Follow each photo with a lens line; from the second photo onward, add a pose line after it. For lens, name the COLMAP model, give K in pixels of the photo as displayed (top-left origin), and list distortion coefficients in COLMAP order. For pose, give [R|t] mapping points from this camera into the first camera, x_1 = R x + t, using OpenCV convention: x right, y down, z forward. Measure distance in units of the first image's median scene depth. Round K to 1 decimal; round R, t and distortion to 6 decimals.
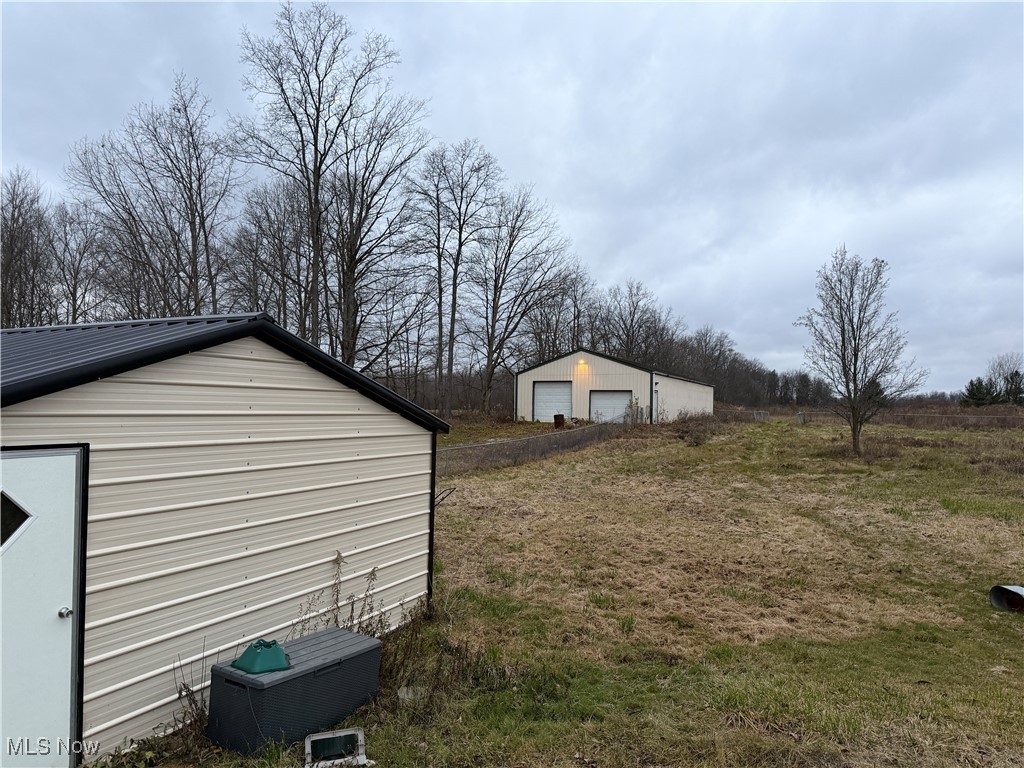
lens RADIAL K [[718.3, 0, 512.0], [0, 718.3, 384.0], [0, 0, 1]] dist [0.036050, -0.002712]
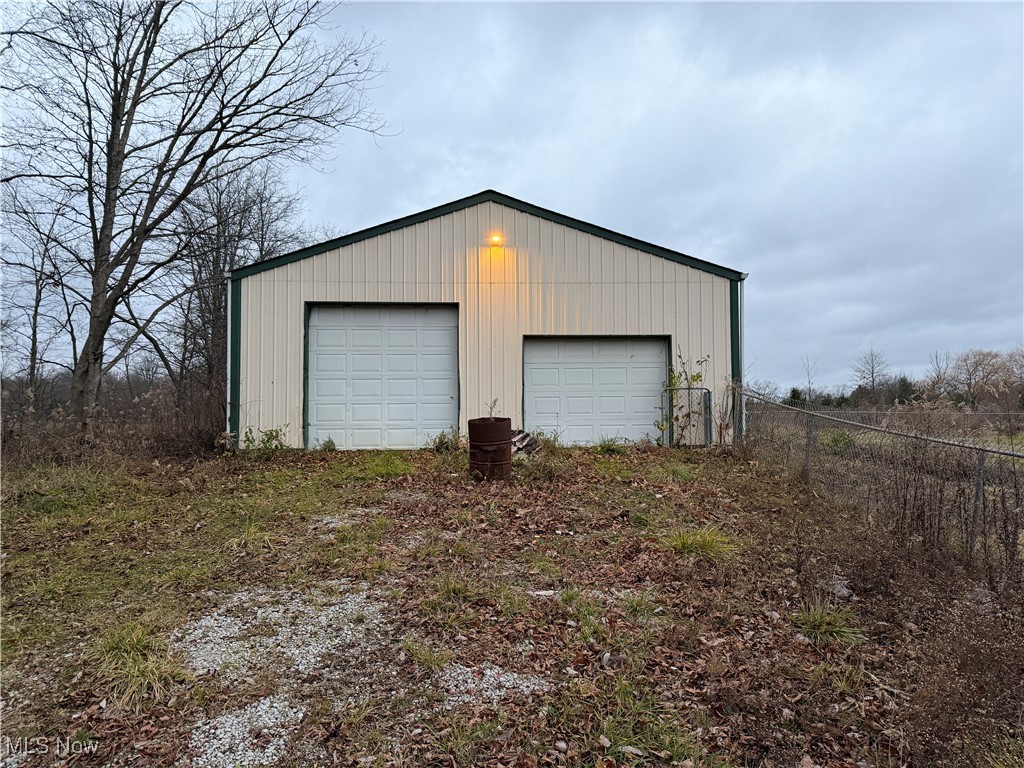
lens RADIAL K [[718.3, 0, 512.0], [0, 718.3, 384.0], [0, 0, 1]] dist [0.036050, -0.002712]
pose [[0.868996, 0.017000, 0.494526, -0.037991], [-0.001392, 0.999490, -0.031911, 0.035896], [-0.494816, 0.027042, 0.868577, 0.722102]]
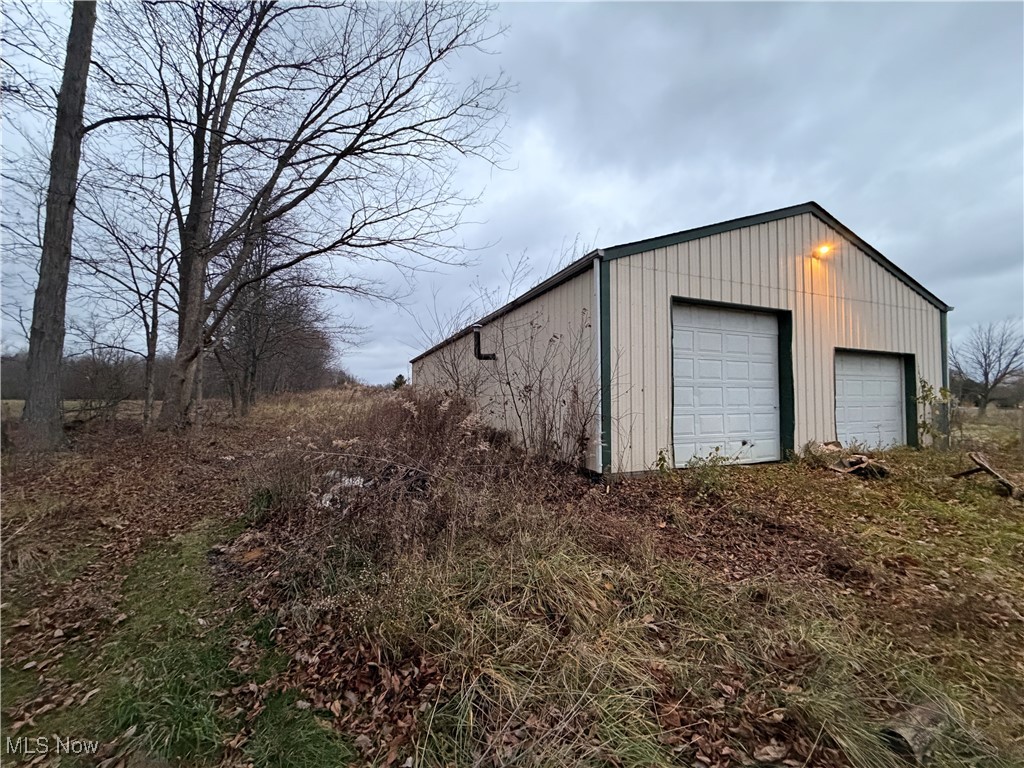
lens RADIAL K [[411.5, 0, 512.0], [0, 411.5, 384.0], [0, 0, 1]] dist [0.009714, 0.000026]
pose [[0.660870, 0.022784, 0.750155, -0.106502], [-0.020772, 0.999711, -0.012064, 0.027172], [-0.750213, -0.007609, 0.661152, 0.950730]]
